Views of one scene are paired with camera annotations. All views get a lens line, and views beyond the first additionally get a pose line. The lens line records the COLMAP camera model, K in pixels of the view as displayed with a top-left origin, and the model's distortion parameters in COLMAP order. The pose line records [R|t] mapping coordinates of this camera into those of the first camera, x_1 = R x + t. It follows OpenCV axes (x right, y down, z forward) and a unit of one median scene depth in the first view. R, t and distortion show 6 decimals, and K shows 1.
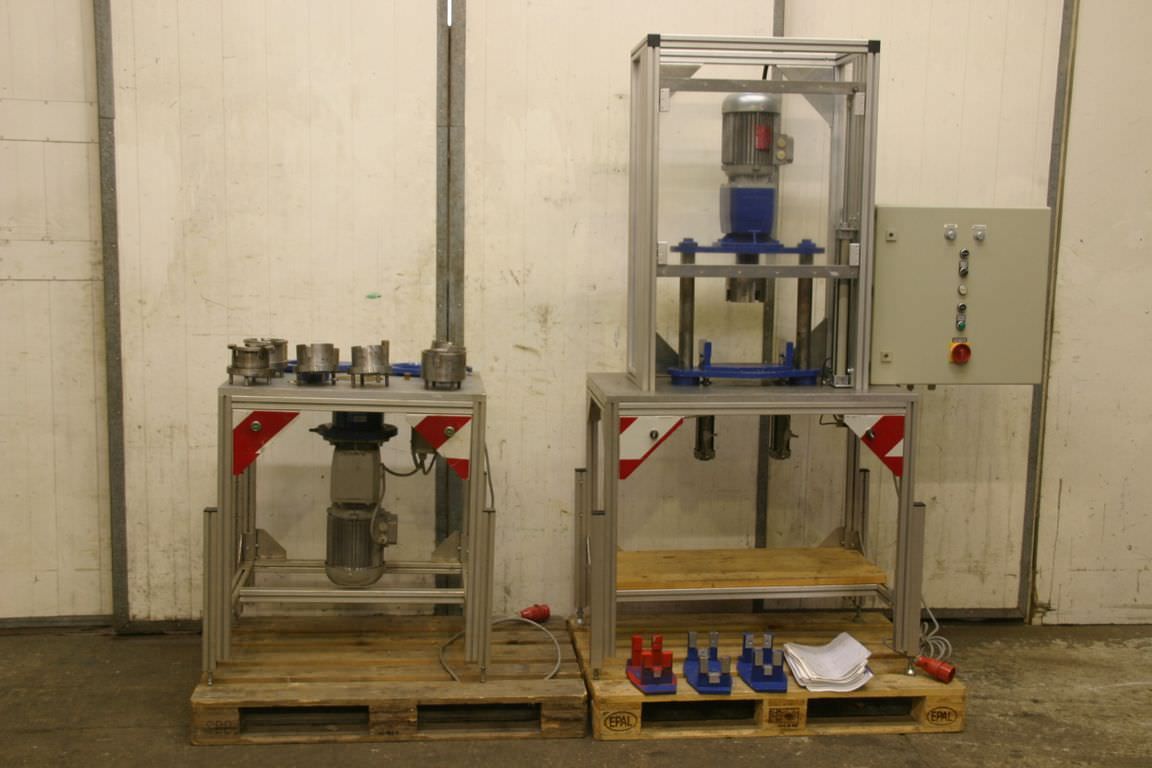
lens RADIAL K [[1316.8, 0, 573.7], [0, 1316.8, 381.4], [0, 0, 1]] dist [-0.092672, 0.000000]
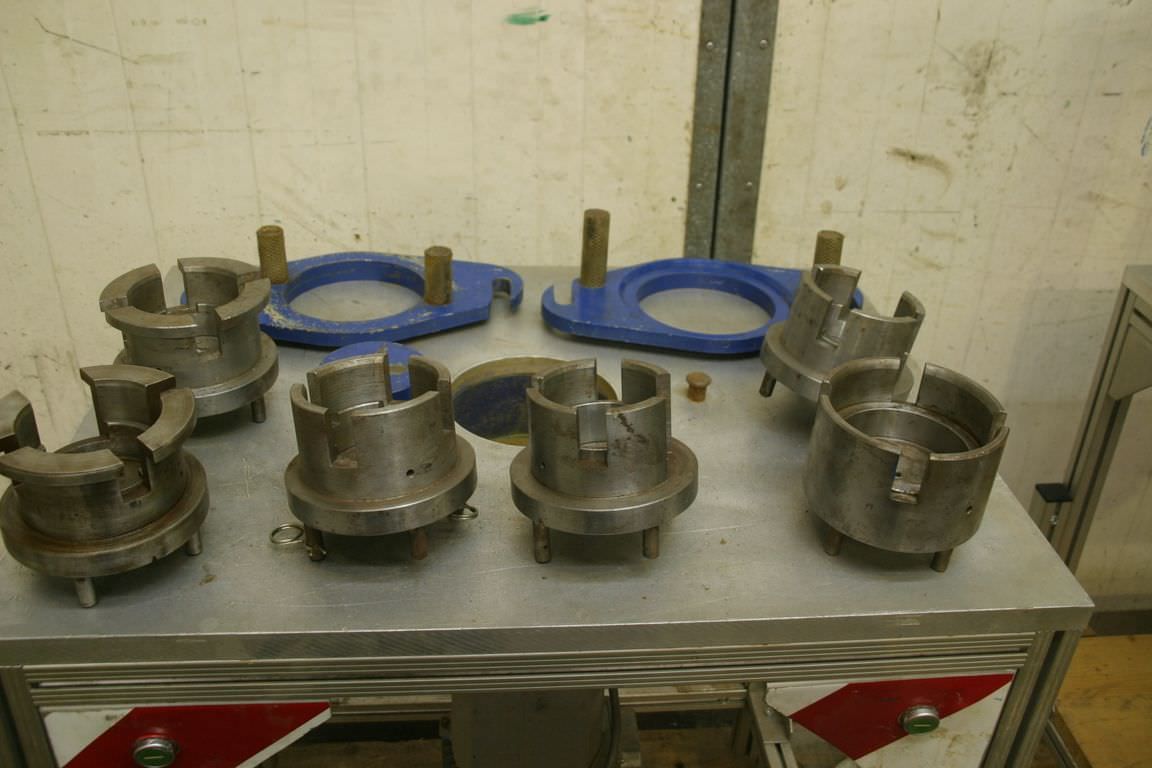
lens RADIAL K [[1038.1, 0, 578.0], [0, 1038.1, 382.6], [0, 0, 1]] dist [-0.072153, 0.009440]
pose [[0.999849, 0.012798, -0.011786, -0.148907], [-0.007005, 0.916225, 0.400603, -0.095488], [0.015925, -0.400460, 0.916176, 0.782250]]
